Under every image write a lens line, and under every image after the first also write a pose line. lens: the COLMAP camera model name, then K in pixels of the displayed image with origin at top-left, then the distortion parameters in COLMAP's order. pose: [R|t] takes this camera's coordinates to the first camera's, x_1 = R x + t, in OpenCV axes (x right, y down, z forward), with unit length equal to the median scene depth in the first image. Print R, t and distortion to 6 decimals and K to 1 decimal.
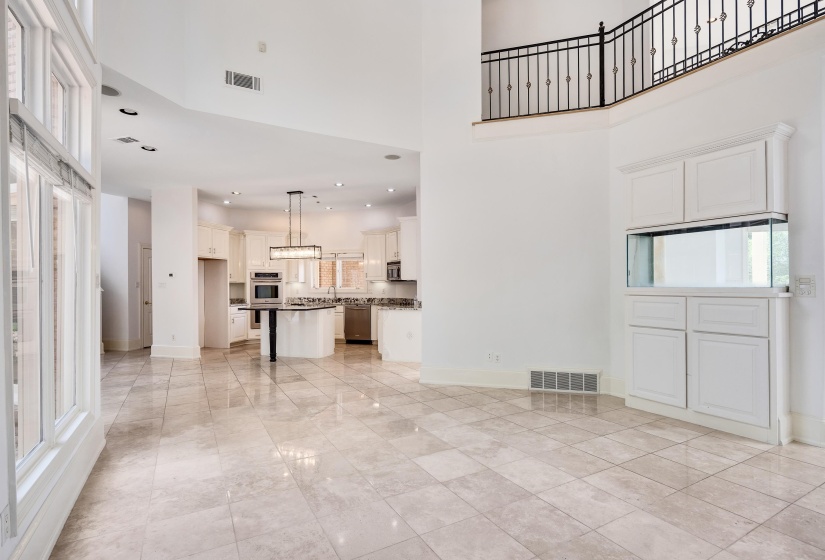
lens RADIAL K [[398.5, 0, 412.5], [0, 398.5, 280.0], [0, 0, 1]] dist [0.003562, 0.000293]
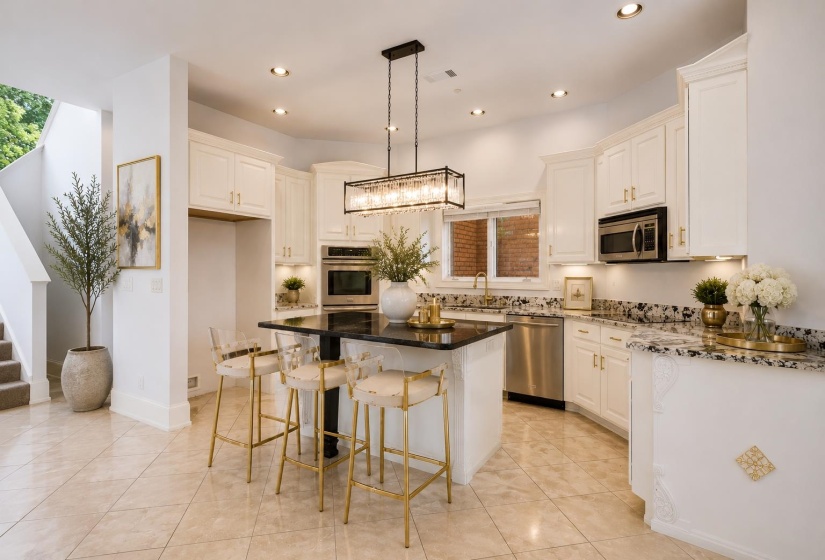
lens RADIAL K [[398.5, 0, 412.5], [0, 398.5, 280.0], [0, 0, 1]] dist [0.003562, 0.000293]
pose [[0.962223, 0.022706, -0.271315, -0.157561], [-0.011926, 0.999075, 0.041318, 0.002500], [0.272002, -0.036522, 0.961603, 0.565997]]
